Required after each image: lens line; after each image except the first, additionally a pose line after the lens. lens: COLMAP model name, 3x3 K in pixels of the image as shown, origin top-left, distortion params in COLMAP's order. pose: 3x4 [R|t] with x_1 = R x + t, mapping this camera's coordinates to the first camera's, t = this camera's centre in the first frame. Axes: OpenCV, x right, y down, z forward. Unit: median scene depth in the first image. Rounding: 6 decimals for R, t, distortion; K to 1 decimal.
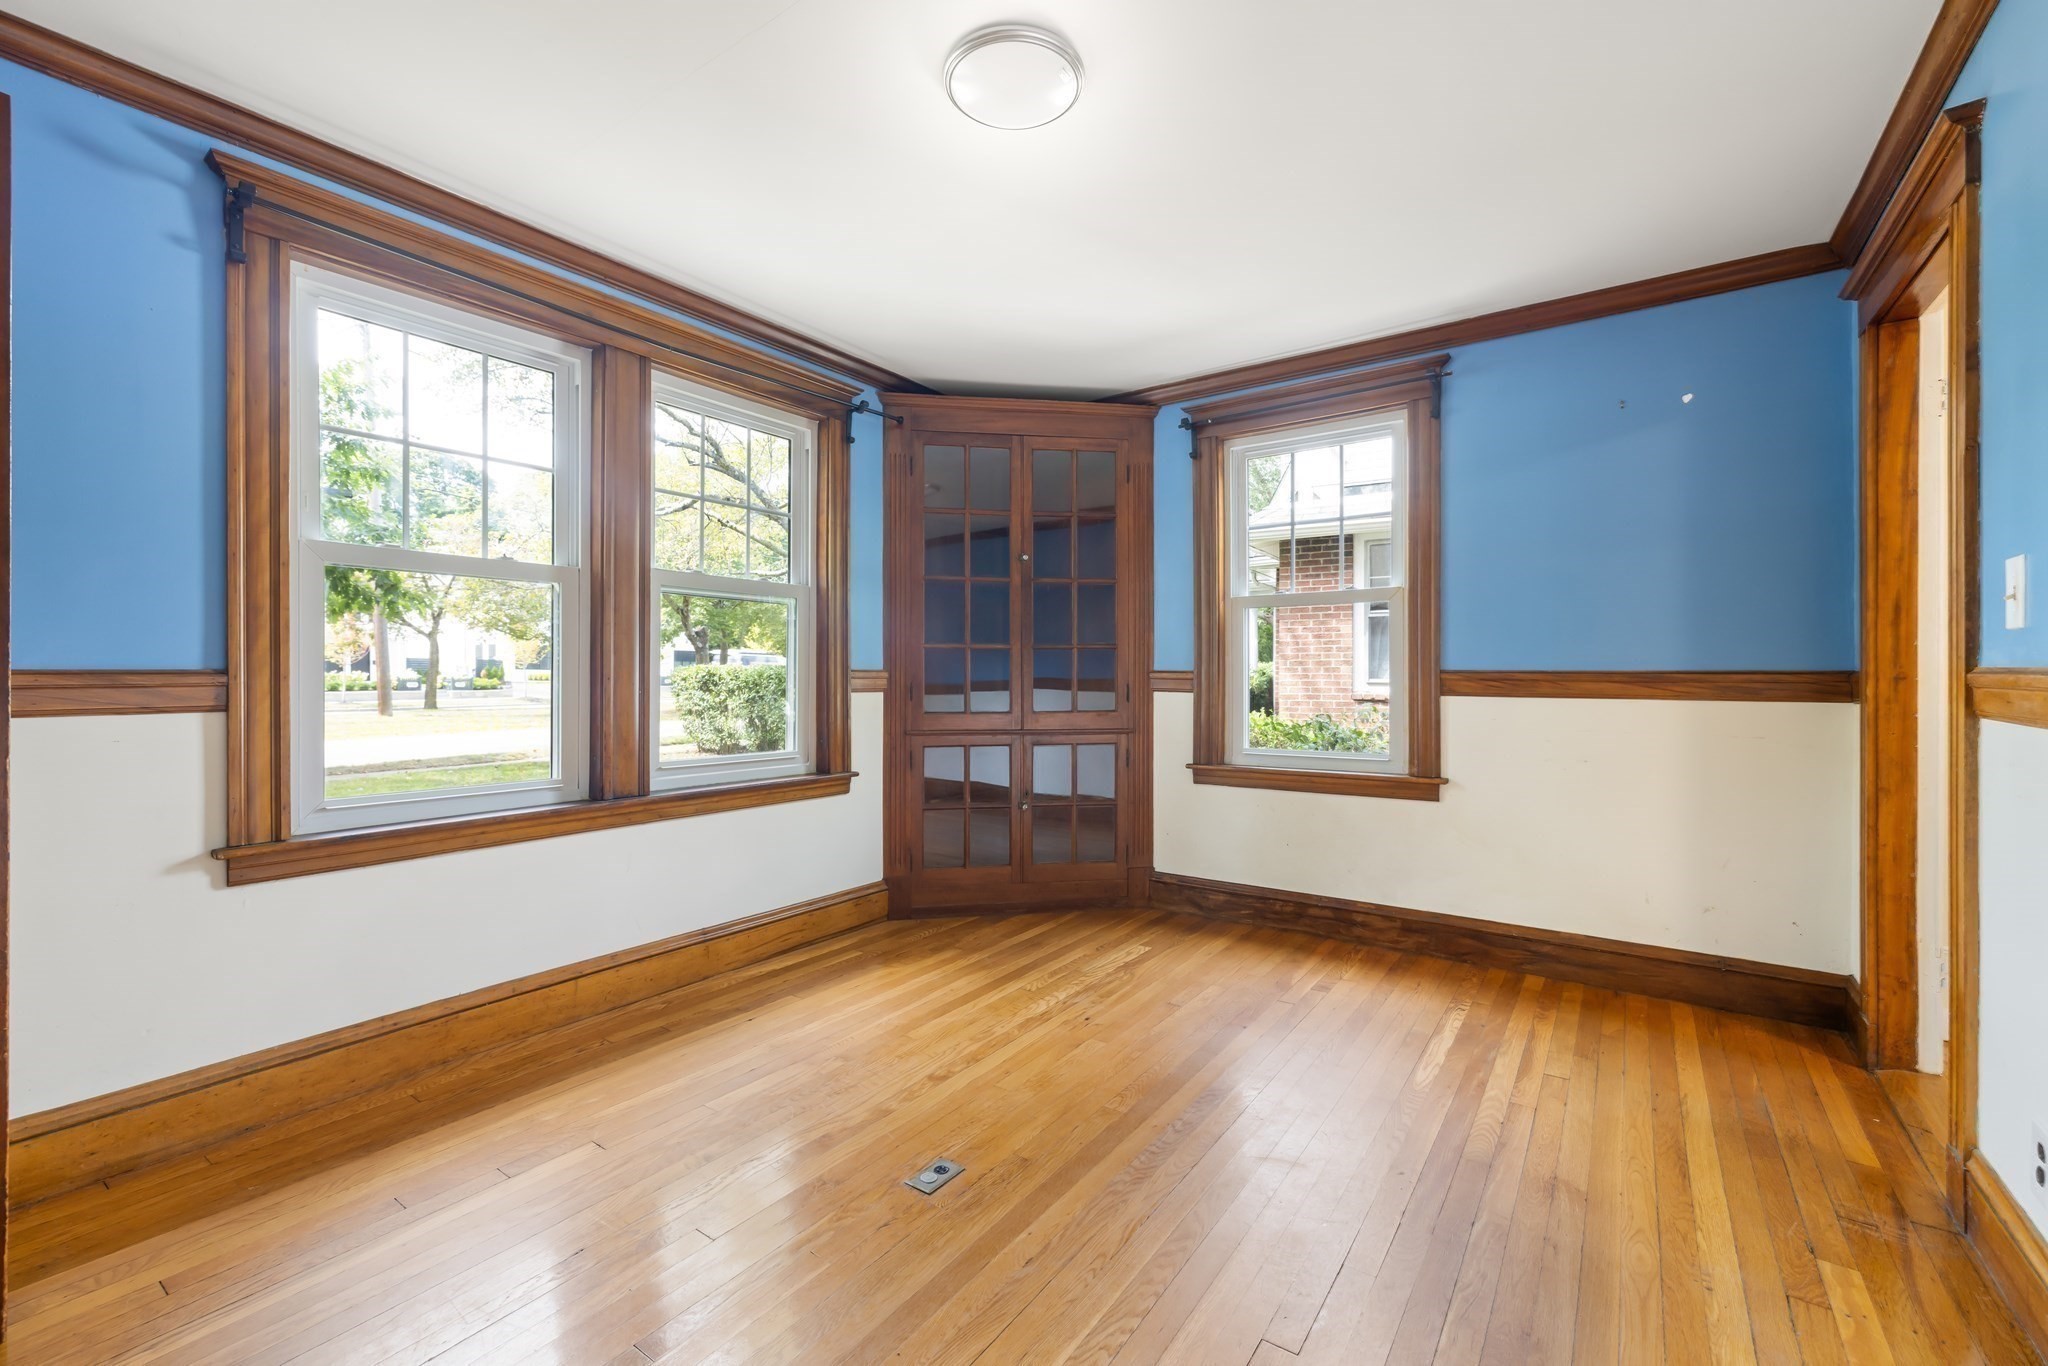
lens RADIAL K [[869.6, 0, 1025.5], [0, 869.6, 679.4], [0, 0, 1]] dist [-0.002281, -0.000009]
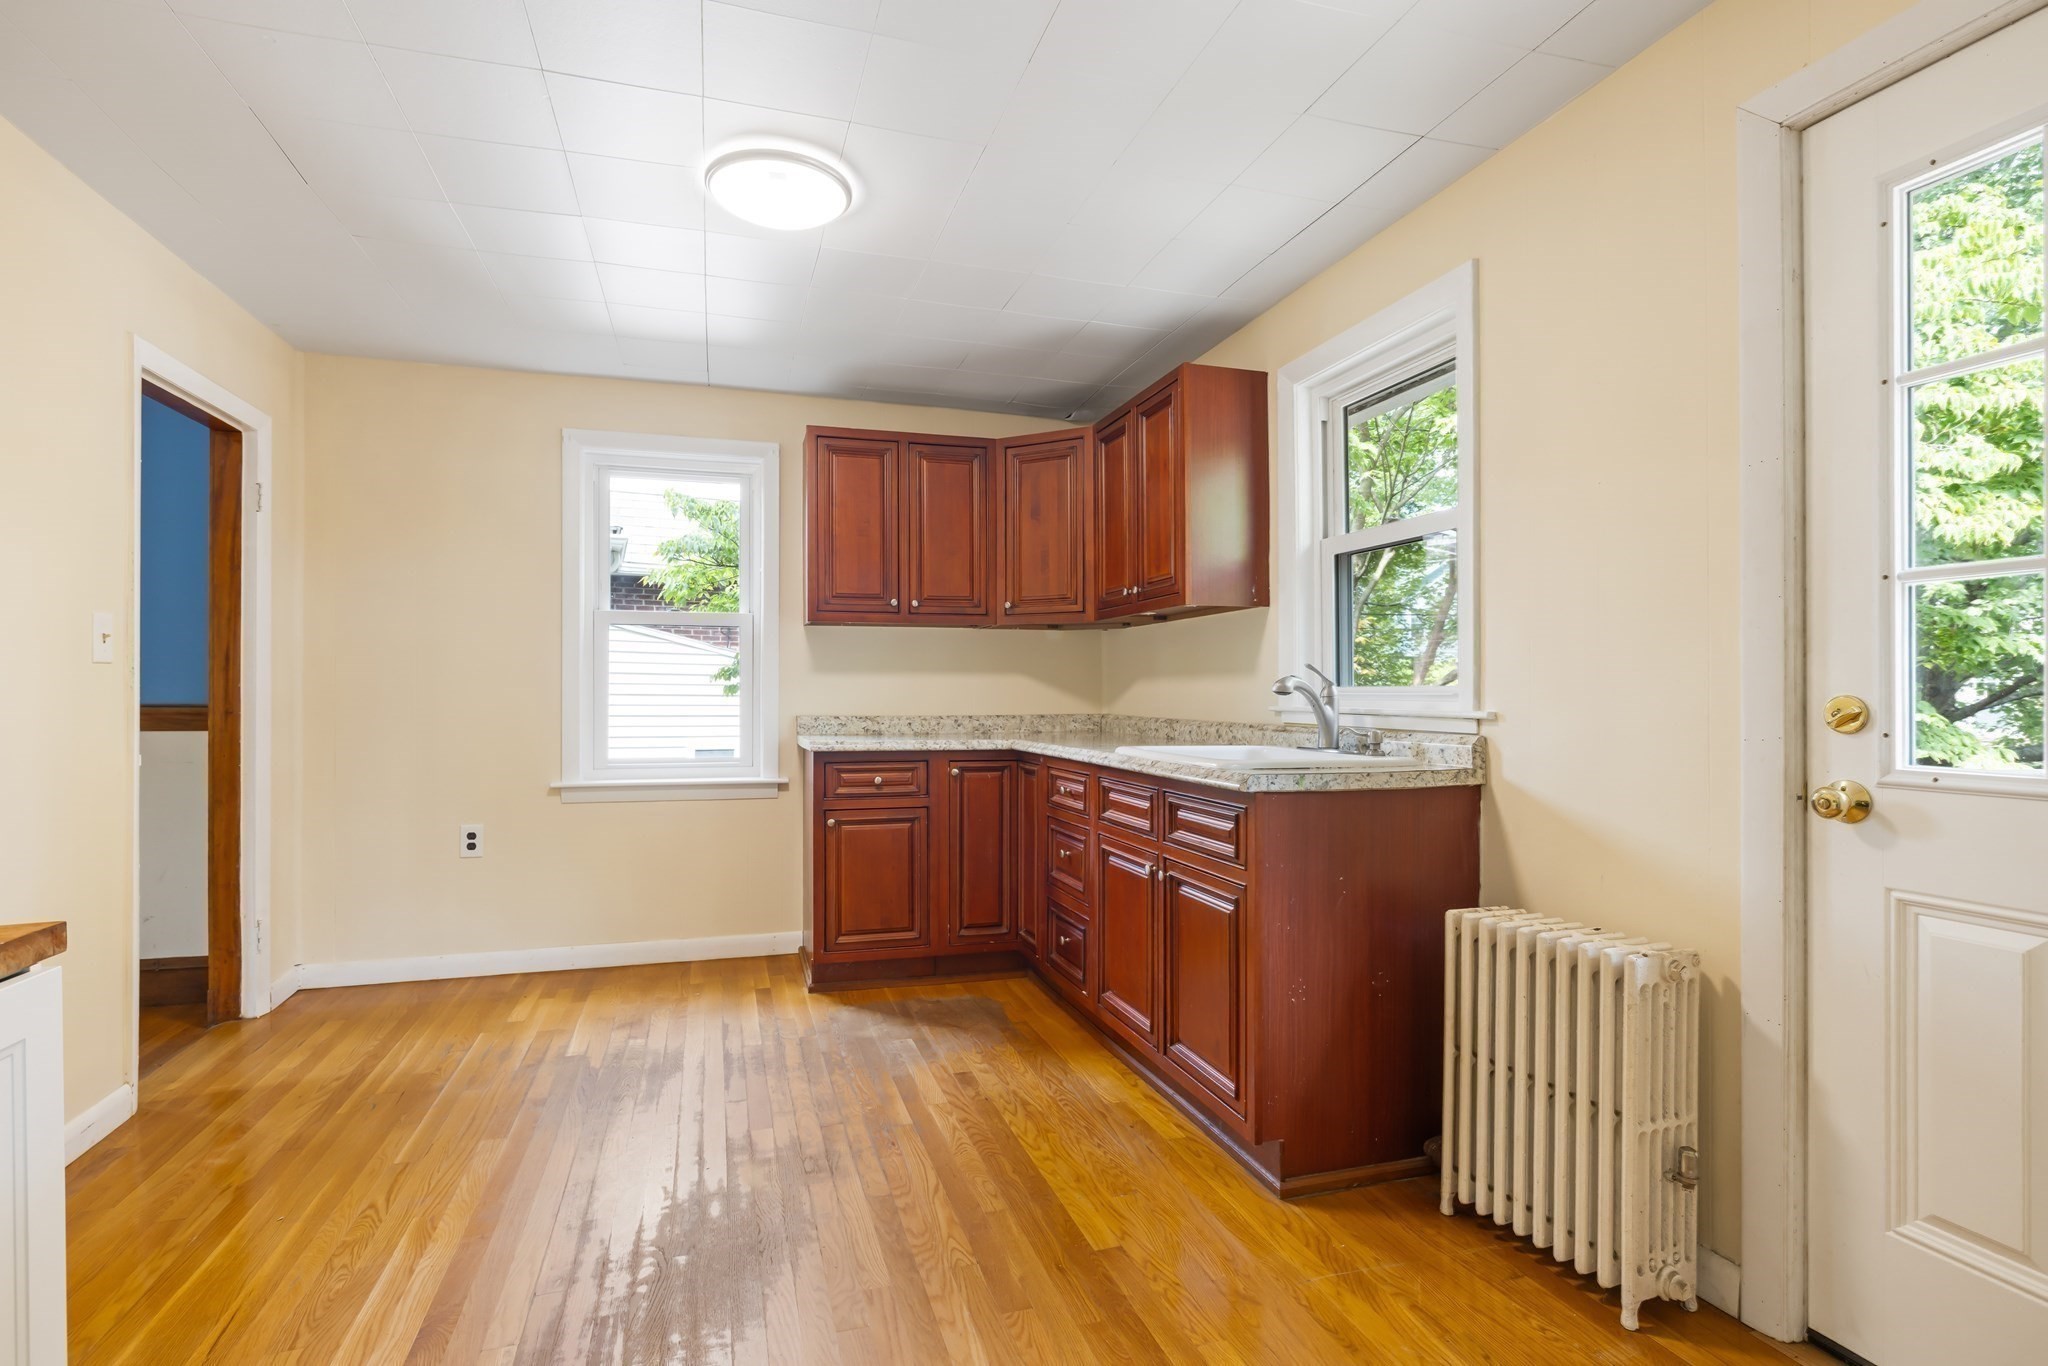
lens RADIAL K [[999.7, 0, 1022.2], [0, 999.7, 690.9], [0, 0, 1]] dist [-0.000694, -0.000067]
pose [[0.610919, 0.002440, 0.791690, 0.386559], [-0.003165, 0.999995, -0.000640, -0.024300], [-0.791687, -0.002114, 0.610923, -0.558732]]
